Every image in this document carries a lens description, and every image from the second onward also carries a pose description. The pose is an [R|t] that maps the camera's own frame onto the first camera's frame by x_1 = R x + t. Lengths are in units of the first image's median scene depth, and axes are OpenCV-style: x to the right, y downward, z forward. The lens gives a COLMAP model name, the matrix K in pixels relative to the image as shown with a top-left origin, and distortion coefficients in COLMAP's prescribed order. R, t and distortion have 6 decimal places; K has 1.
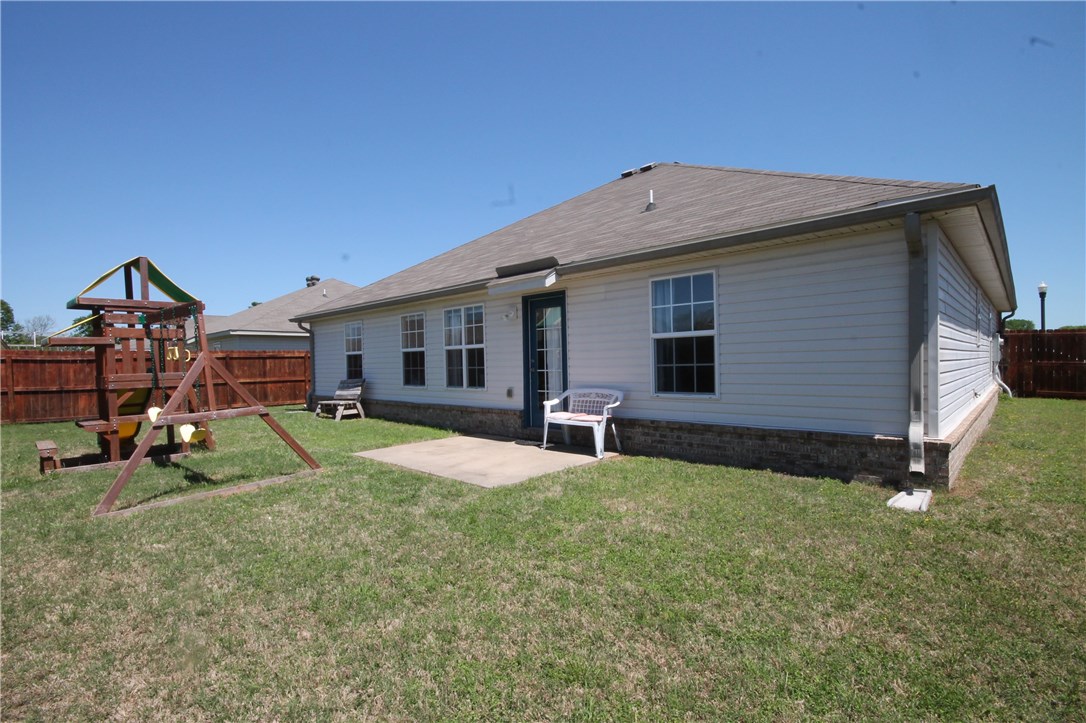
lens RADIAL K [[512.3, 0, 538.0], [0, 512.3, 362.0], [0, 0, 1]] dist [0.003051, -0.004993]
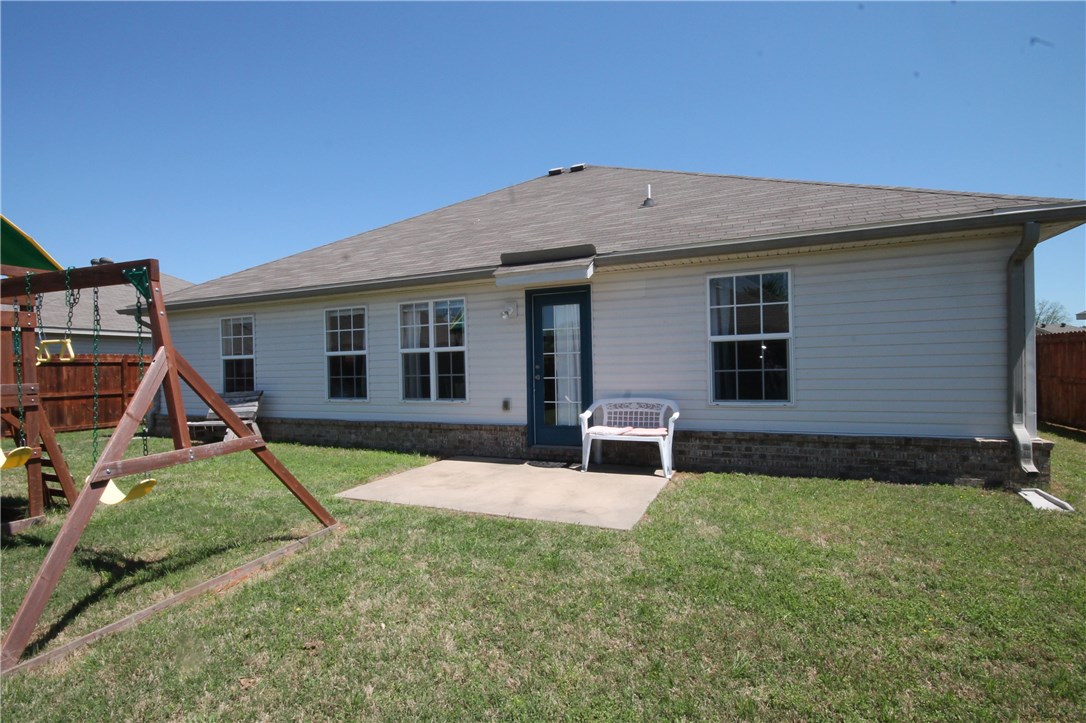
lens RADIAL K [[512.3, 0, 544.4], [0, 512.3, 366.7], [0, 0, 1]] dist [0.003051, -0.004993]
pose [[0.938683, 0.002860, 0.344770, -0.334849], [0.000556, 0.999952, -0.009807, 0.006831], [-0.344782, 0.009397, 0.938636, 0.228295]]
